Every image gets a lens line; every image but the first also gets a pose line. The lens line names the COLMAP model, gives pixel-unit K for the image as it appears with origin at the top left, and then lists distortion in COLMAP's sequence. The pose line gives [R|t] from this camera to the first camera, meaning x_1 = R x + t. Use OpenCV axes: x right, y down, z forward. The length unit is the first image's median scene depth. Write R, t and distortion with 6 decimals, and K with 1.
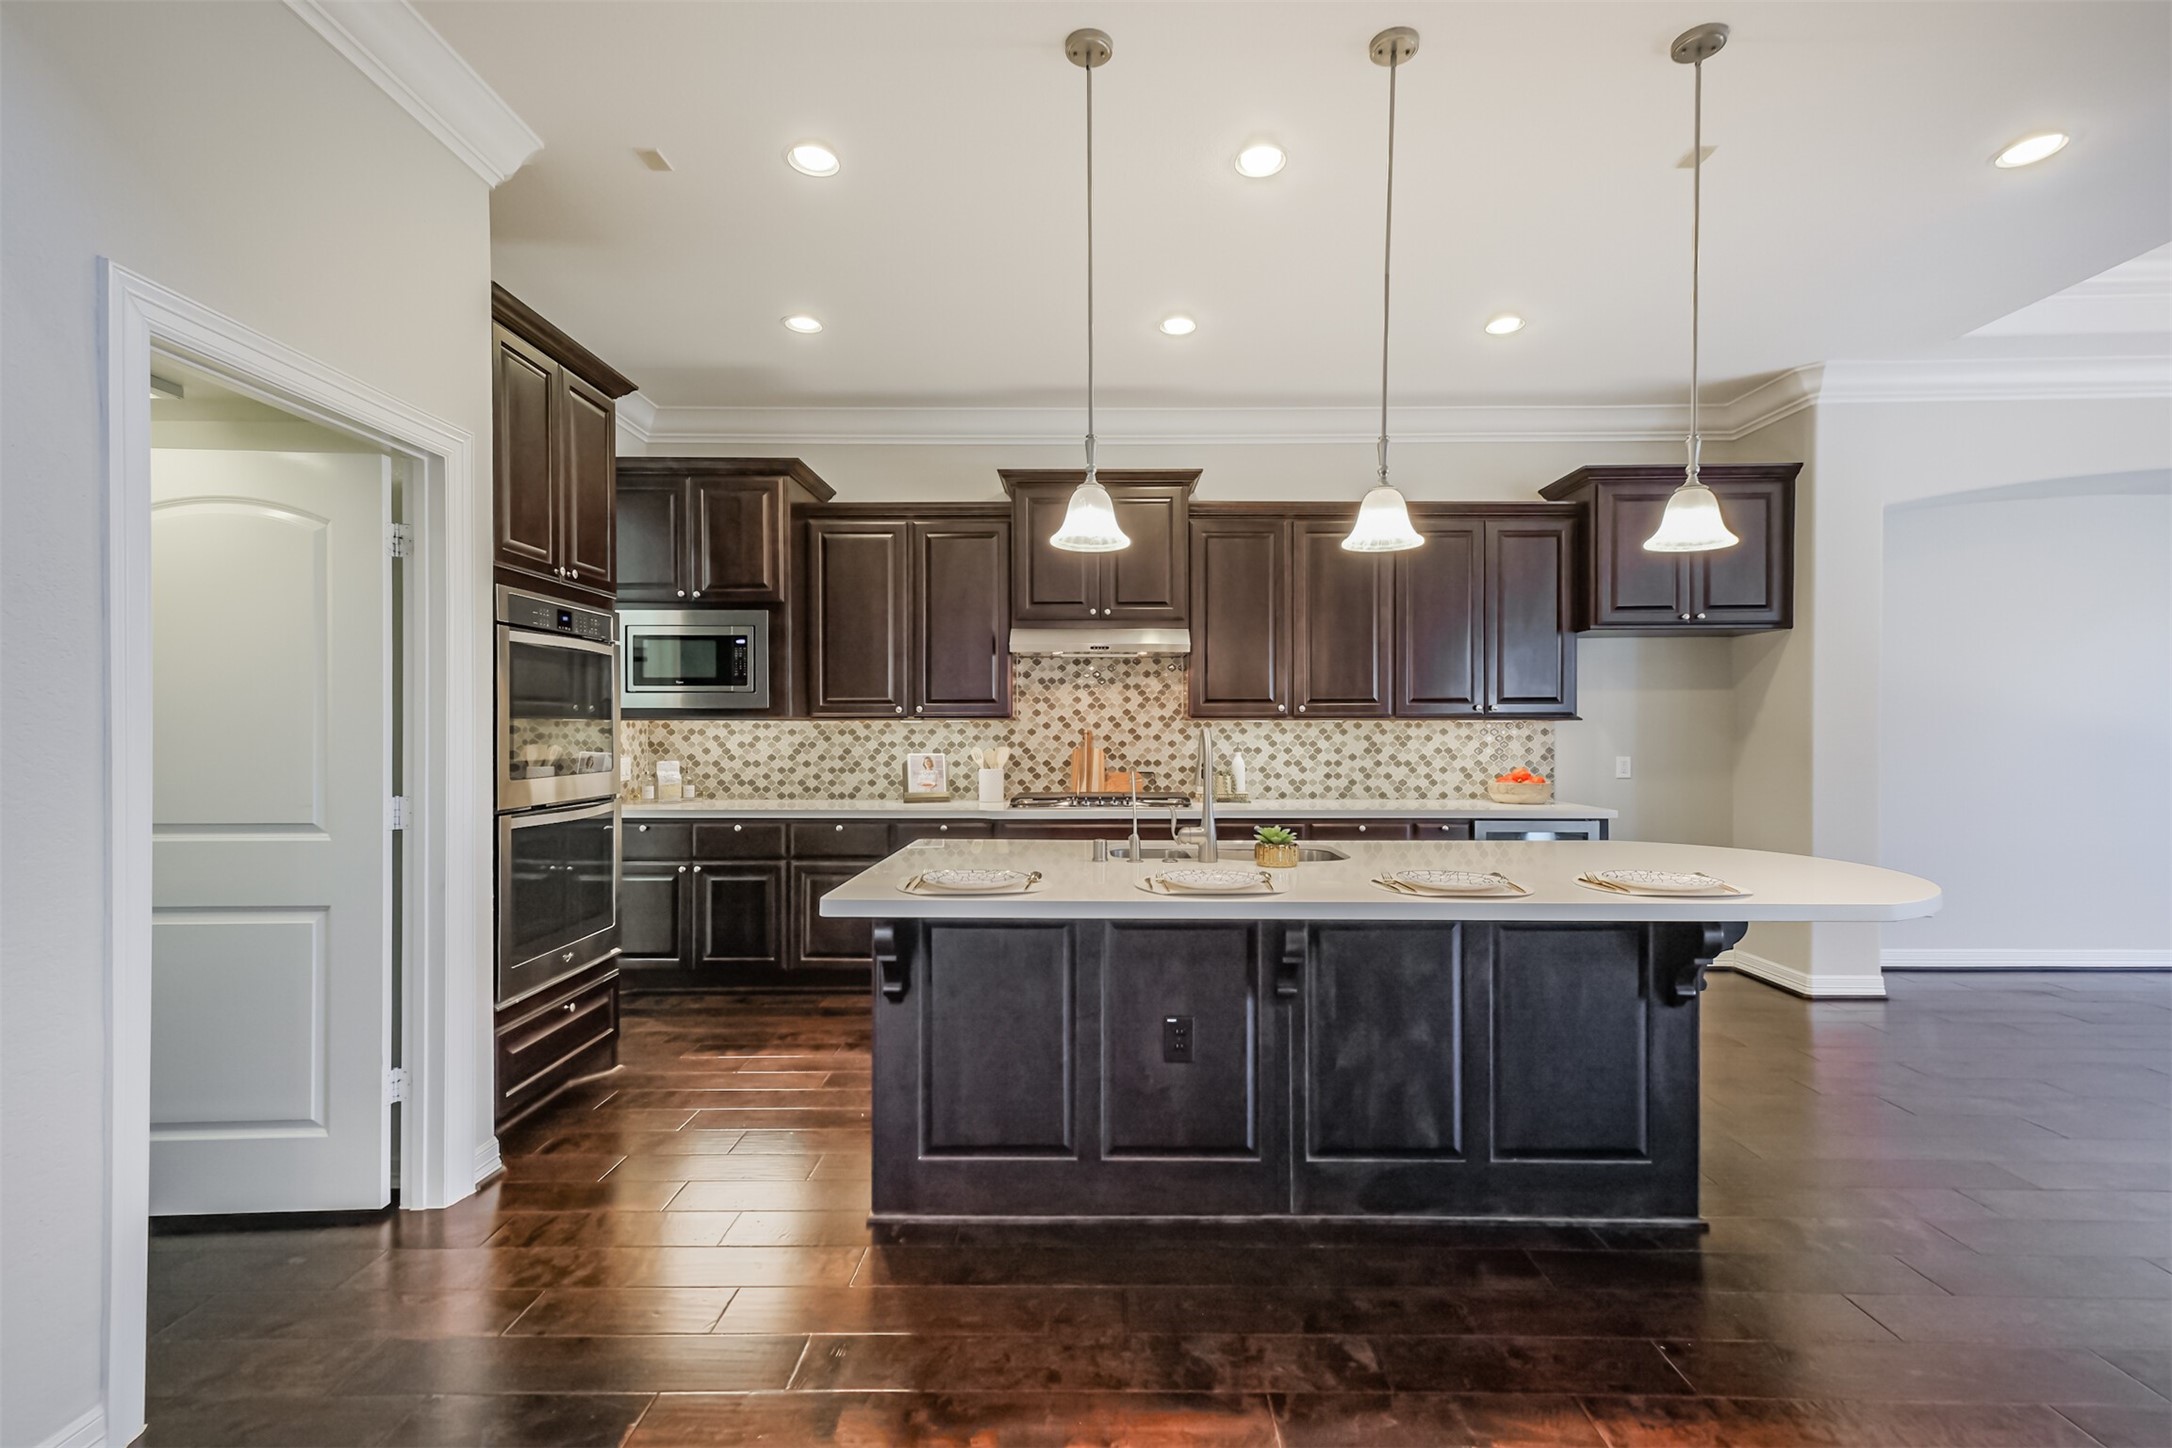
lens RADIAL K [[955.7, 0, 1086.0], [0, 955.7, 724.0], [0, 0, 1]] dist [-0.000655, -0.000058]
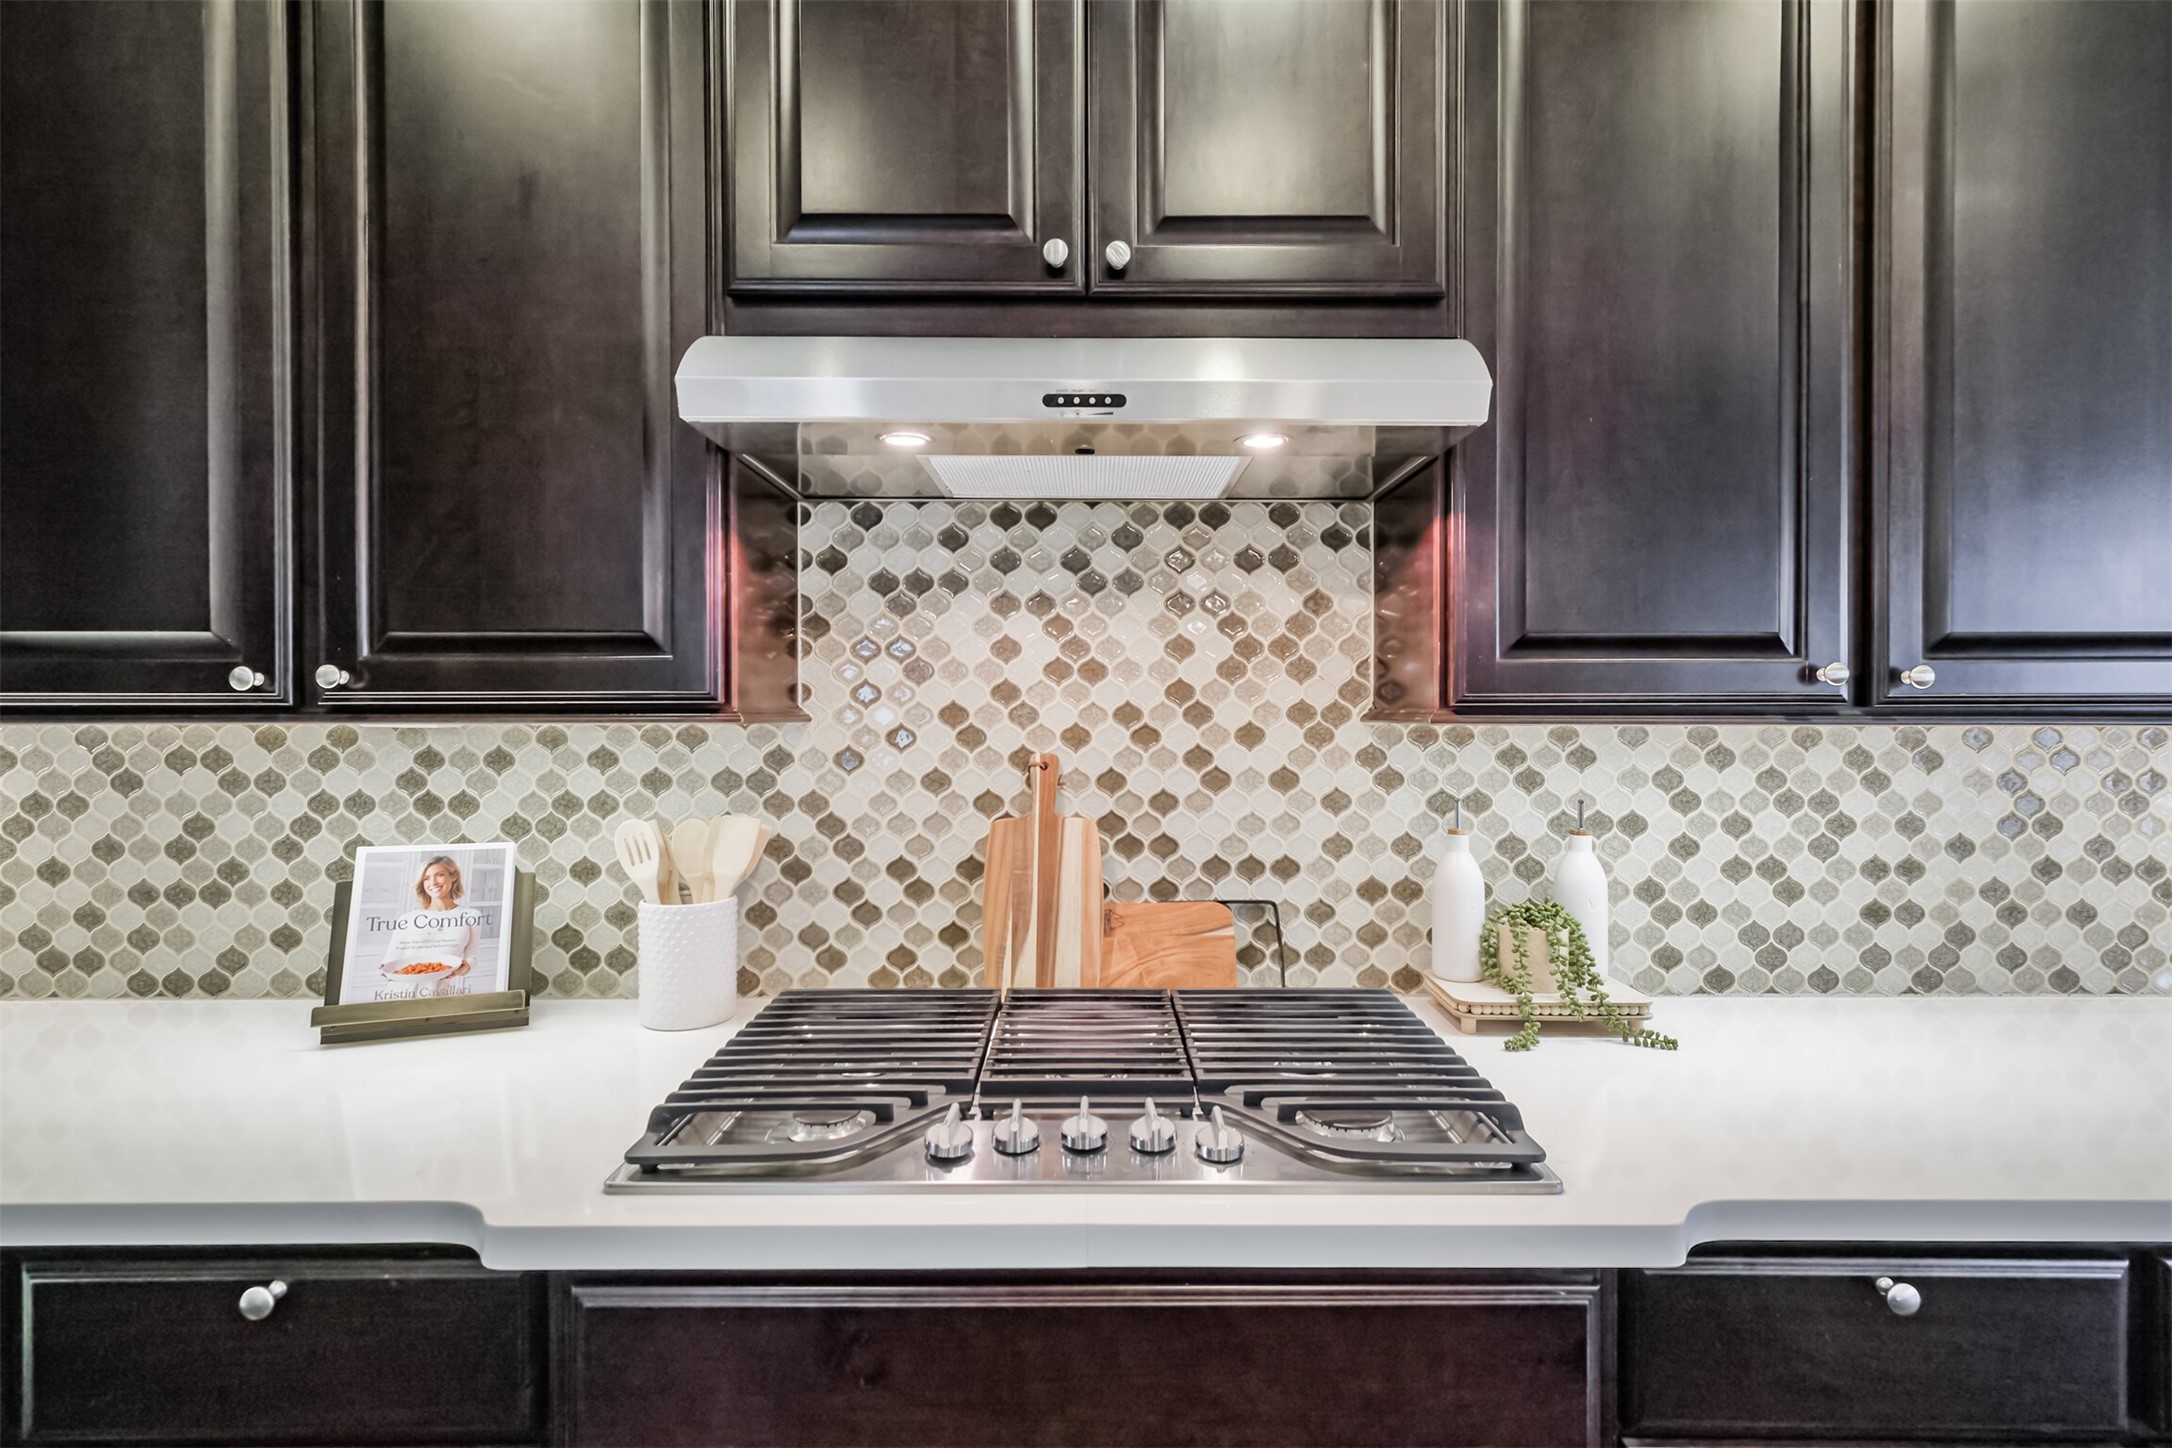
lens RADIAL K [[1078.9, 0, 1086.0], [0, 1078.9, 724.0], [0, 0, 1]] dist [0.016058, 0.000196]
pose [[0.999920, 0.000826, 0.012591, 0.010429], [-0.001044, 0.999849, 0.017322, -0.008127], [-0.012575, -0.017333, 0.999771, 0.674717]]
